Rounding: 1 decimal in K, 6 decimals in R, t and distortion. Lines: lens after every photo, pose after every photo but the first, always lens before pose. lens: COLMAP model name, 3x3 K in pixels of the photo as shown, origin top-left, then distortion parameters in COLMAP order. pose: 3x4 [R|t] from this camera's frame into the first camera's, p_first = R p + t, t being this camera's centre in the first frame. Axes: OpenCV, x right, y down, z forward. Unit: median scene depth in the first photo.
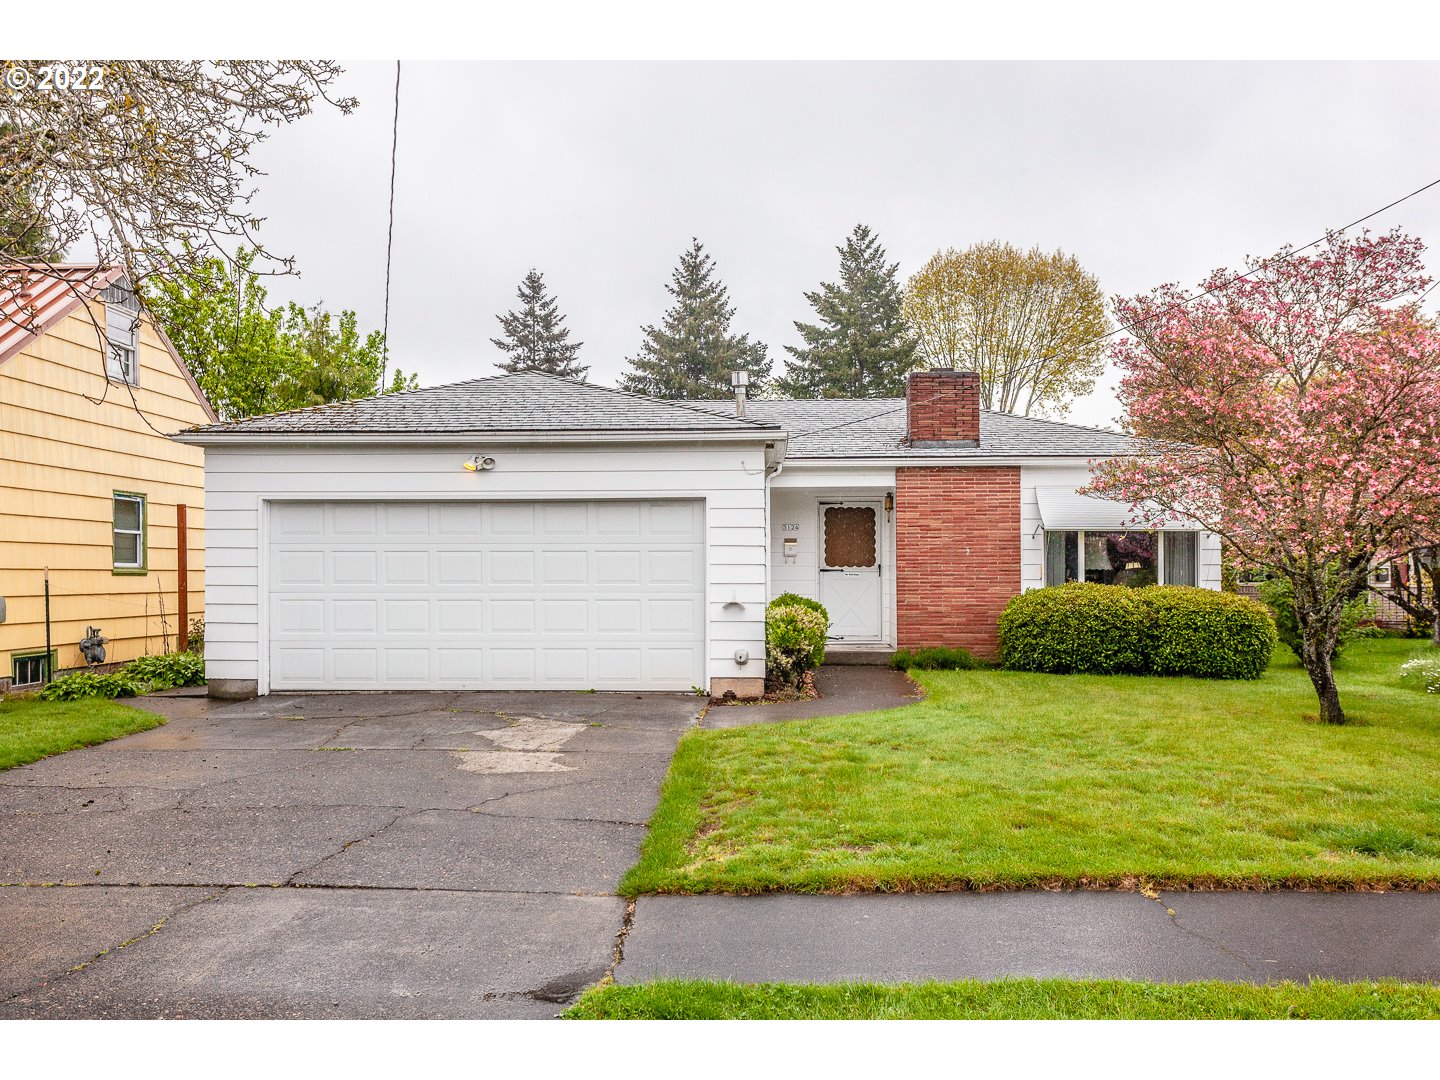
lens RADIAL K [[1254.0, 0, 720.0], [0, 1254.0, 540.0], [0, 0, 1]] dist [0.001476, 0.001654]
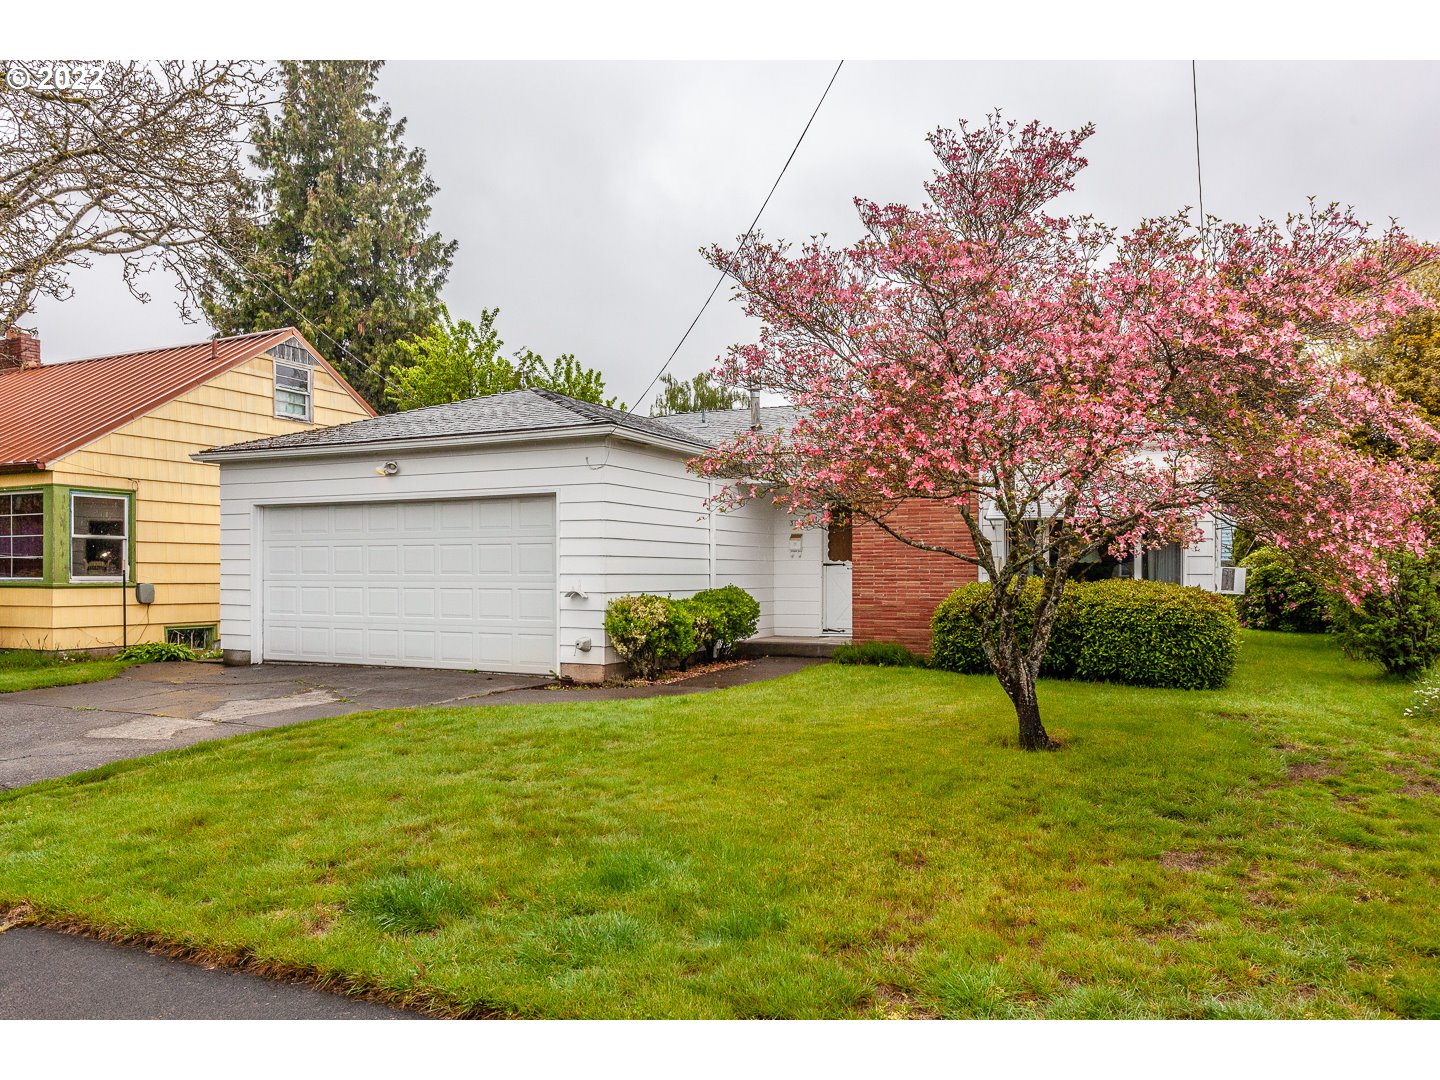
lens RADIAL K [[1037.3, 0, 720.0], [0, 1037.3, 540.0], [0, 0, 1]] dist [-0.006607, -0.002456]
pose [[0.918947, -0.009817, -0.394258, 0.462523], [0.007416, 0.999944, -0.007615, 0.013671], [0.394310, 0.004074, 0.918968, 0.247986]]
